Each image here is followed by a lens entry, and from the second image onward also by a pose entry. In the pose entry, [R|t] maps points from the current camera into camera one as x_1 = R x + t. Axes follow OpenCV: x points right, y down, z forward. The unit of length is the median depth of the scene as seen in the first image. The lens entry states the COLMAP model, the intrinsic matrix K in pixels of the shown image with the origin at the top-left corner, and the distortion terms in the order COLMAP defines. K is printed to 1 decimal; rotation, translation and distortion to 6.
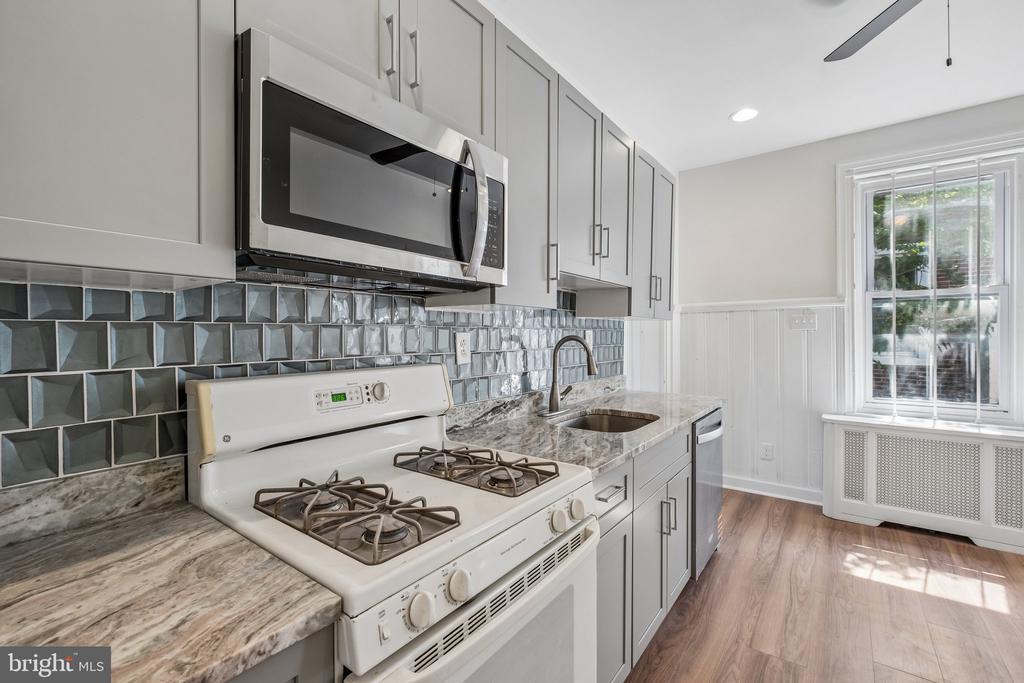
lens RADIAL K [[451.2, 0, 506.1], [0, 451.2, 332.9], [0, 0, 1]] dist [-0.003022, 0.000424]
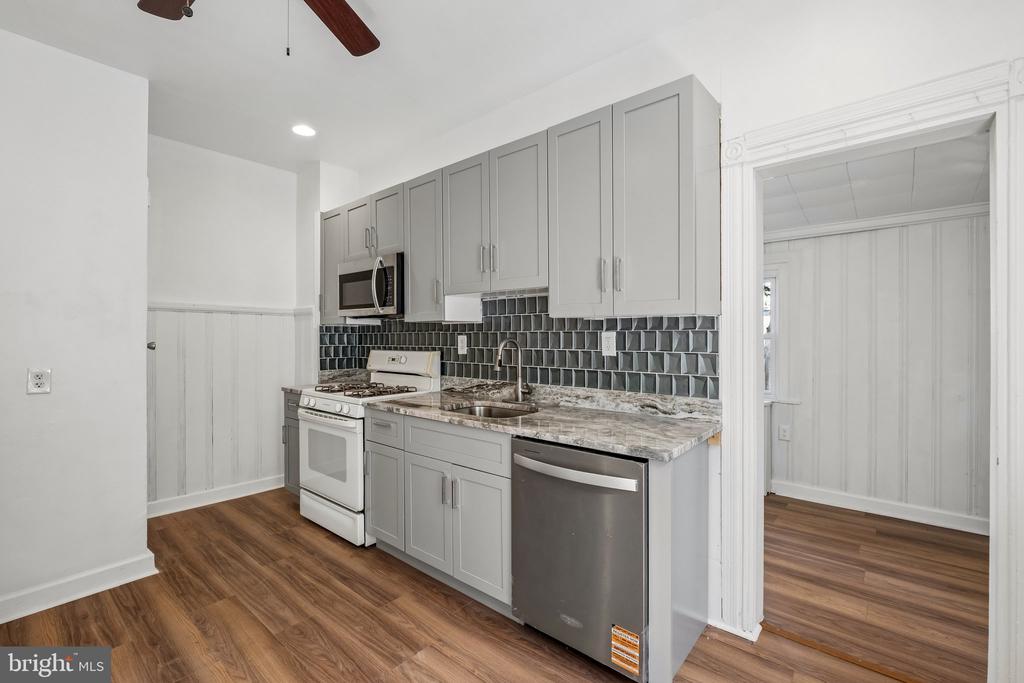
lens RADIAL K [[451.2, 0, 511.2], [0, 451.2, 339.9], [0, 0, 1]] dist [-0.003022, 0.000424]
pose [[-0.063670, 0.018991, -0.997790, 1.574383], [0.011902, 0.999762, 0.018269, -0.013353], [0.997900, -0.010712, -0.063881, 1.285062]]
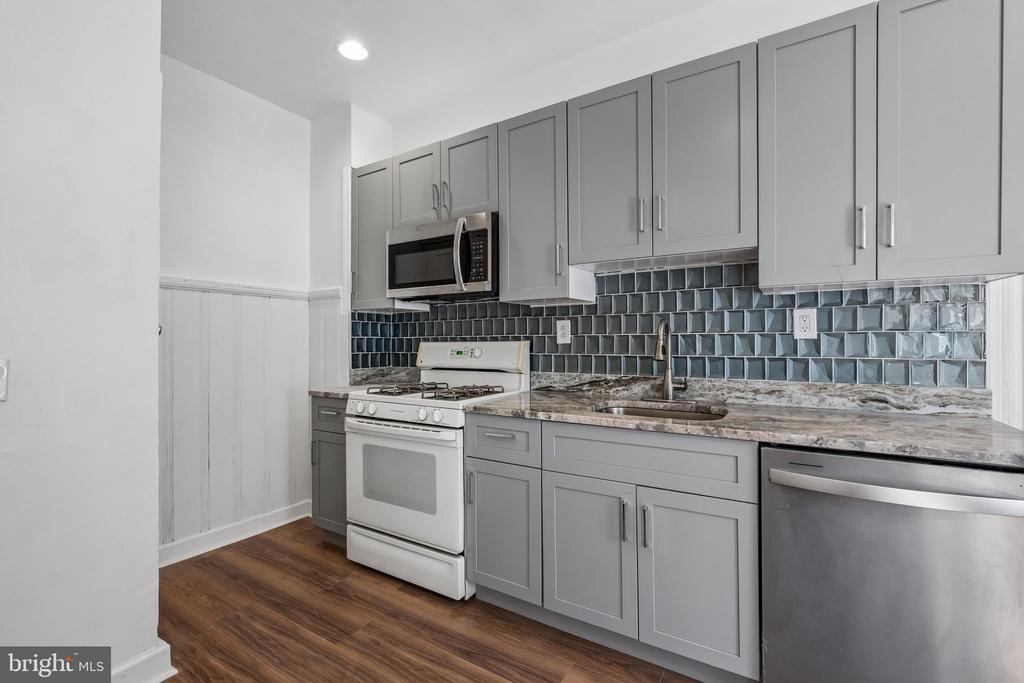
lens RADIAL K [[451.2, 0, 510.2], [0, 451.2, 340.9], [0, 0, 1]] dist [-0.003022, 0.000424]
pose [[0.083697, 0.010856, -0.996432, 1.237883], [0.015214, 0.999810, 0.012171, 0.041409], [0.996375, -0.016179, 0.083516, 0.722758]]
